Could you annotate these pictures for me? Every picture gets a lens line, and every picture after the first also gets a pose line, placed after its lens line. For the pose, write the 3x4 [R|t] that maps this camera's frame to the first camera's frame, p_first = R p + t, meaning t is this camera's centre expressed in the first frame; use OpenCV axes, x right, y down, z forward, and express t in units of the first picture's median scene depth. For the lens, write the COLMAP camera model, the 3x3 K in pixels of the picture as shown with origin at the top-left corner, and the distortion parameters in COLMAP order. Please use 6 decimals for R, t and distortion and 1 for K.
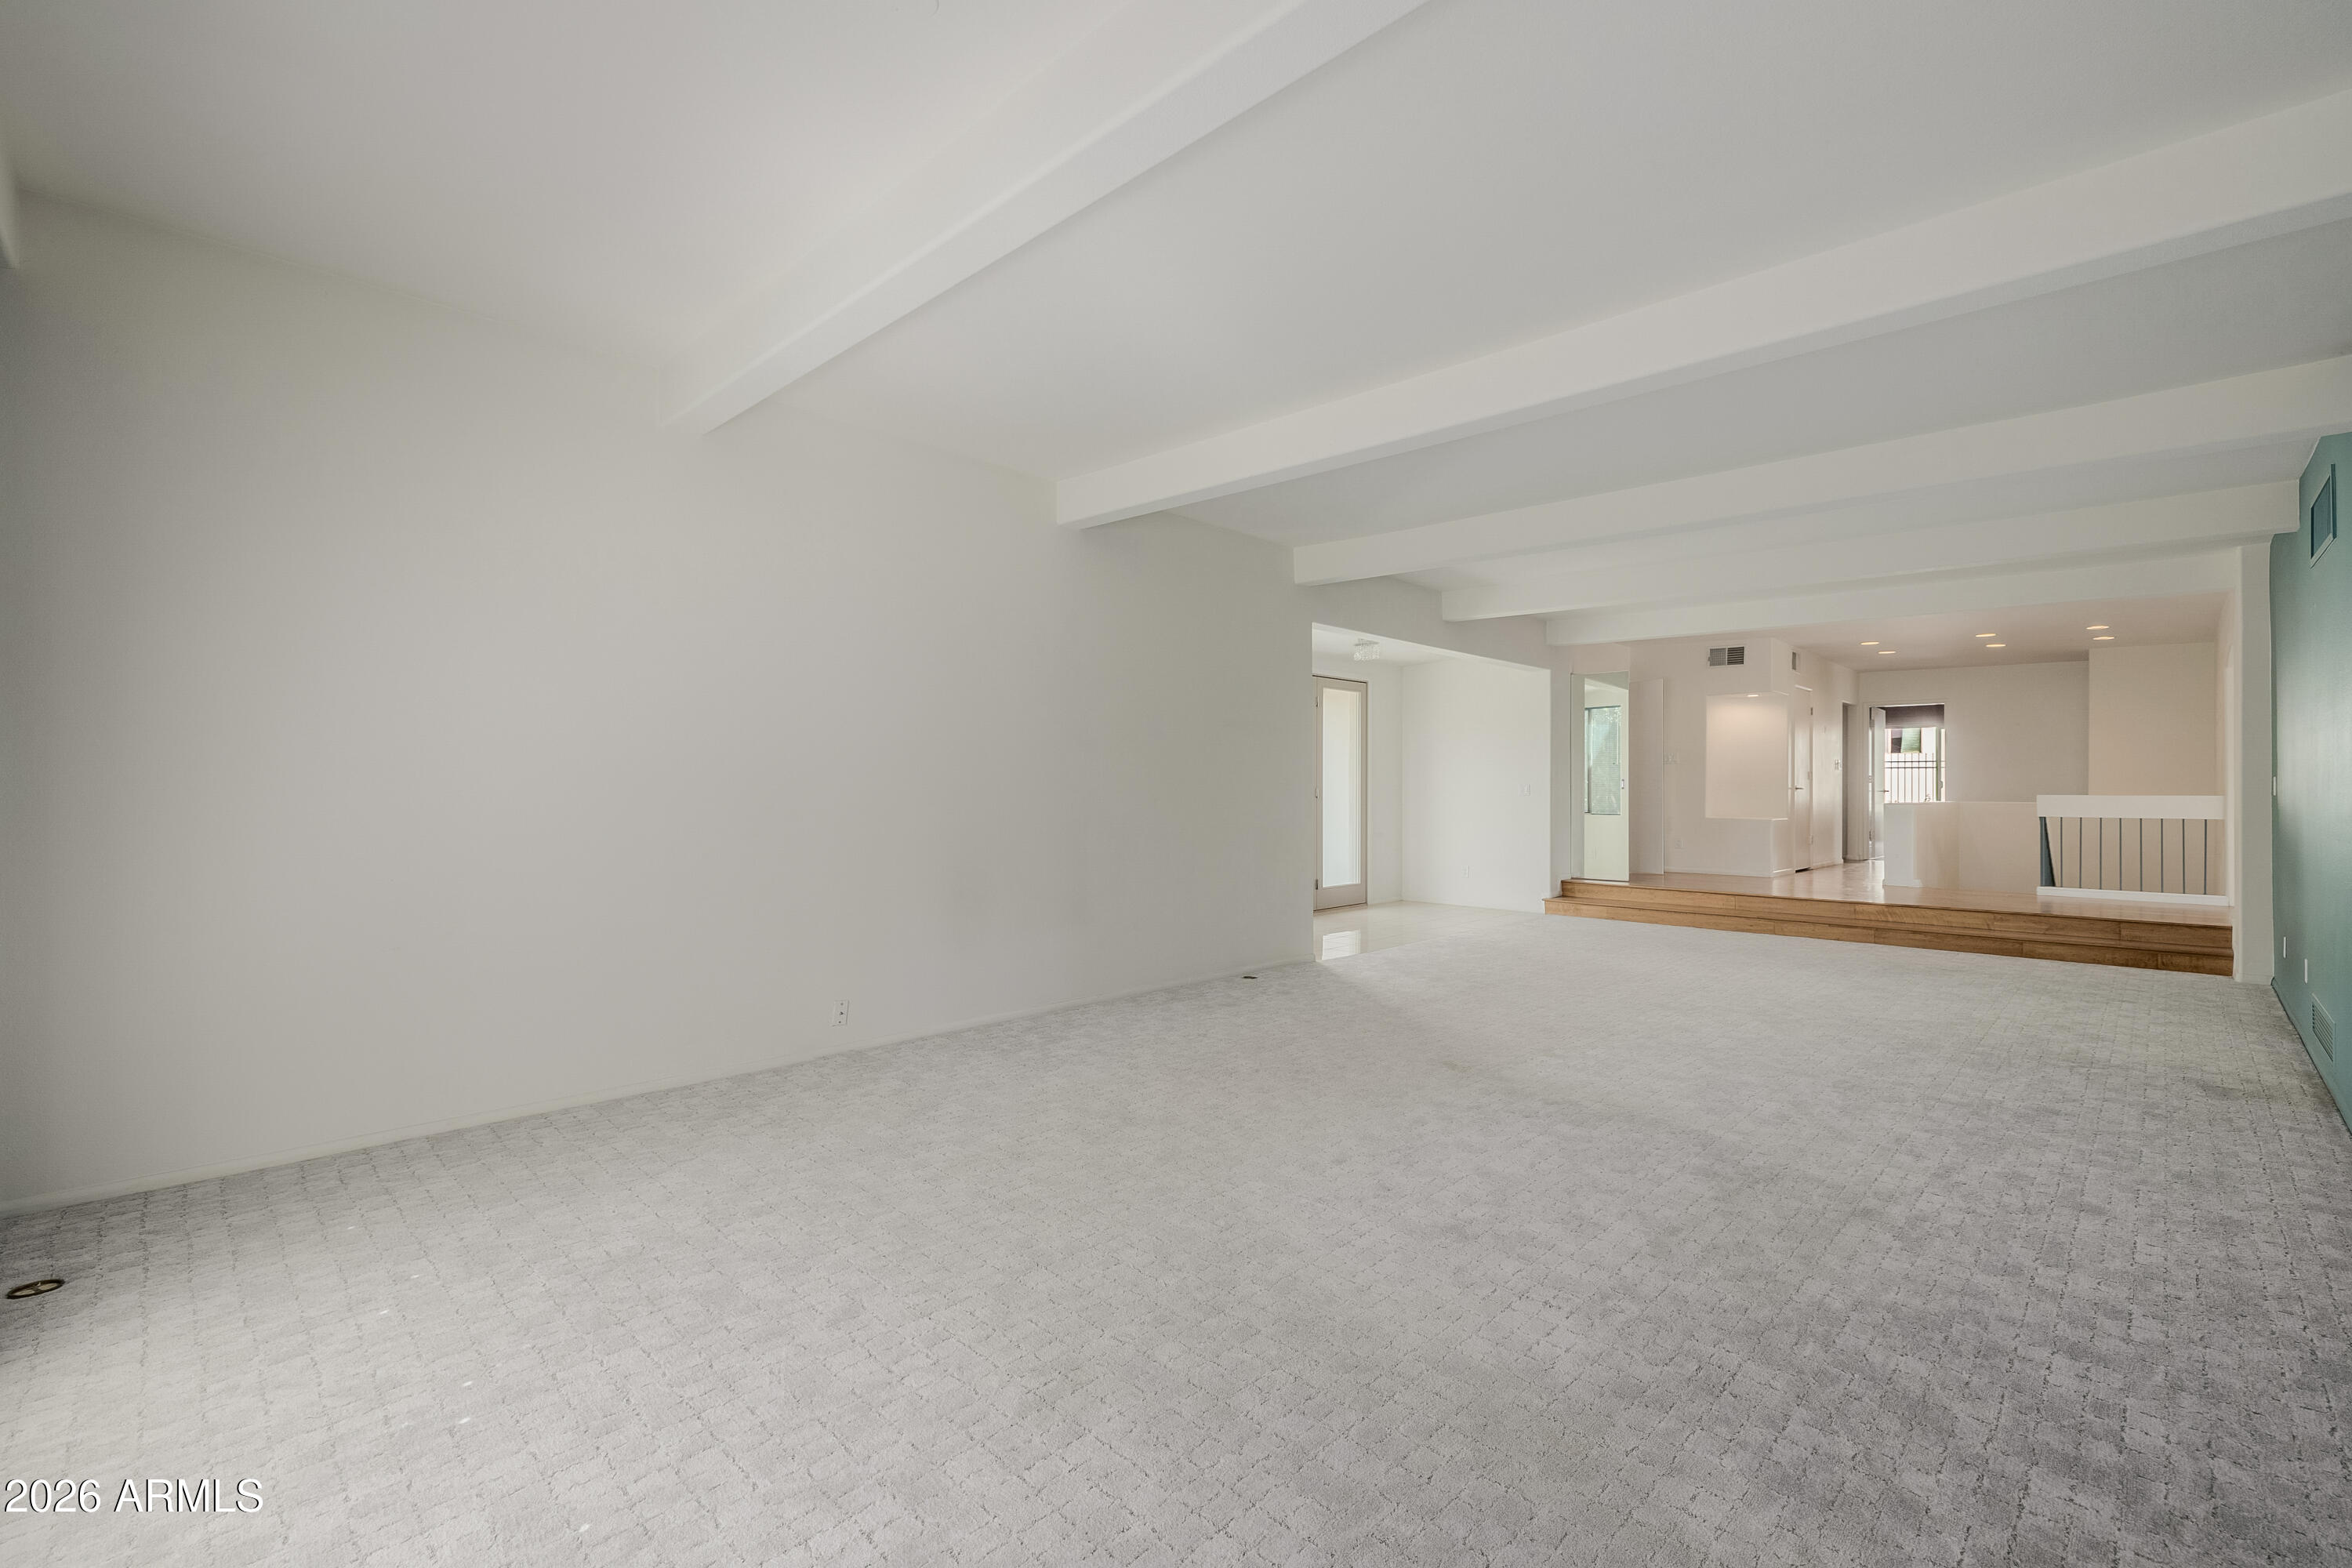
lens RADIAL K [[996.8, 0, 1175.1], [0, 996.8, 785.9], [0, 0, 1]] dist [0.002679, 0.000337]
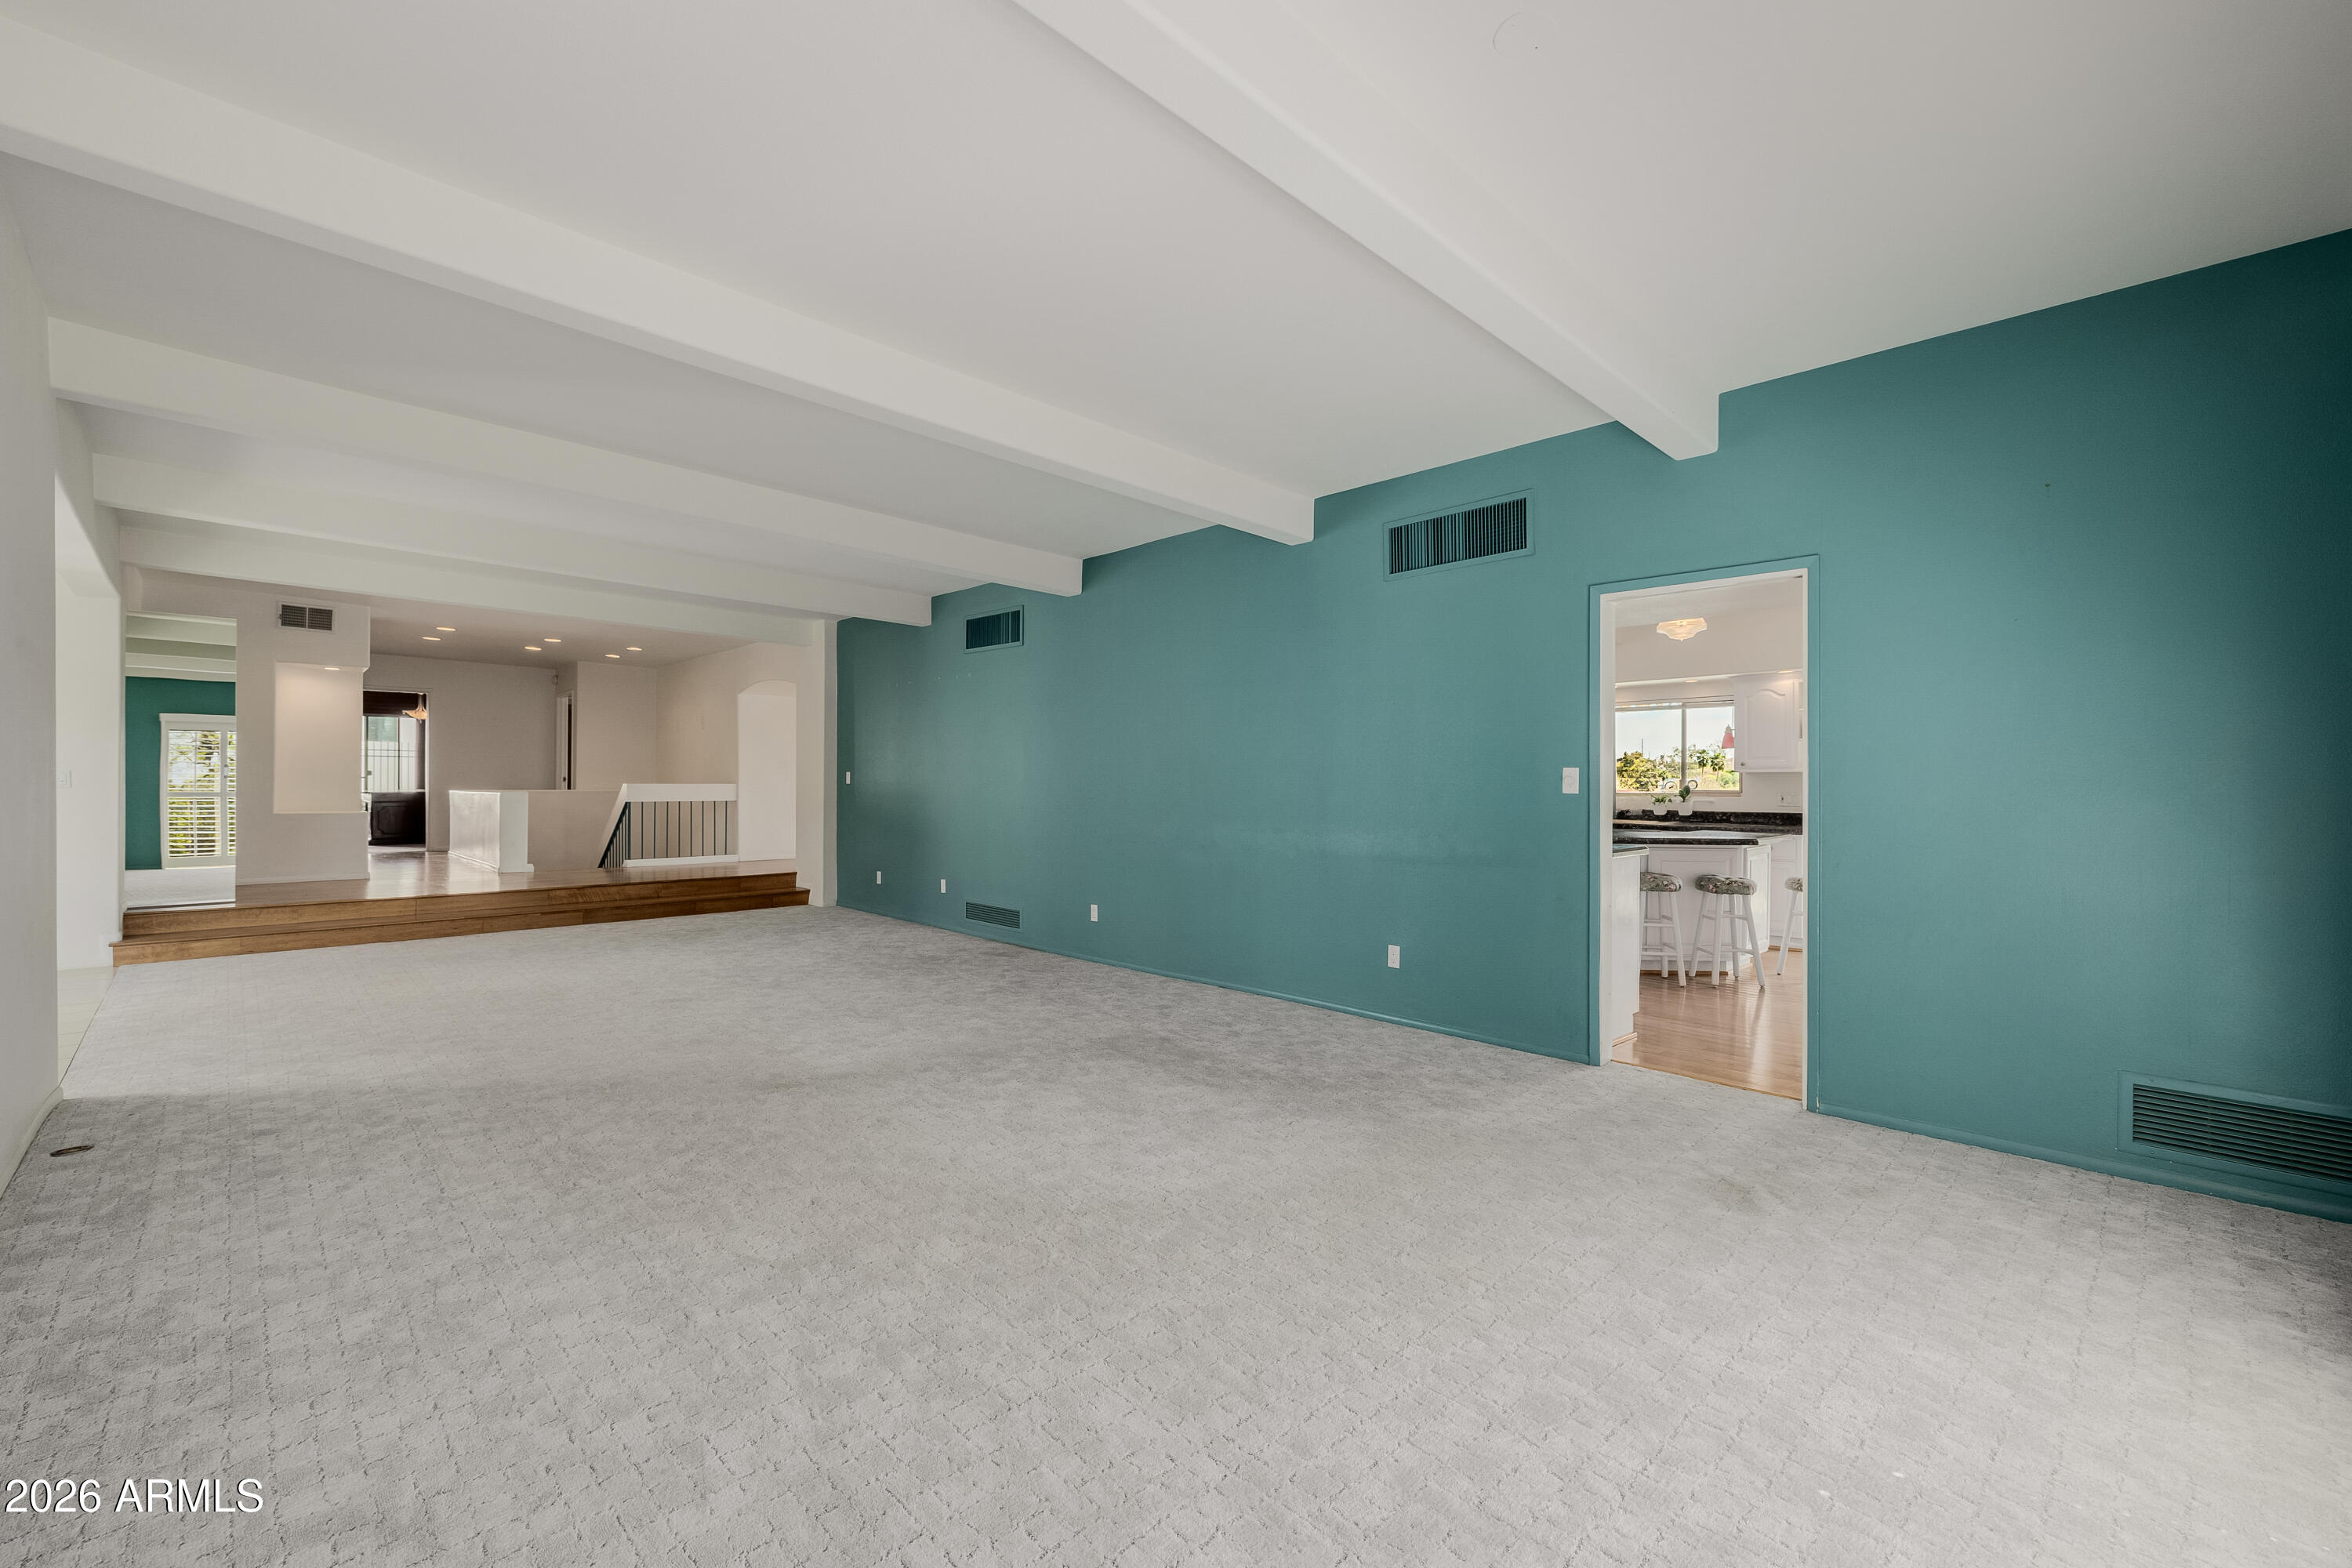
lens RADIAL K [[996.8, 0, 1174.0], [0, 996.8, 775.9], [0, 0, 1]] dist [0.002679, 0.000337]
pose [[0.008323, 0.004910, 0.999953, -0.356928], [-0.007036, 0.999963, -0.004852, 0.000507], [-0.999941, -0.006995, 0.008358, 0.364716]]
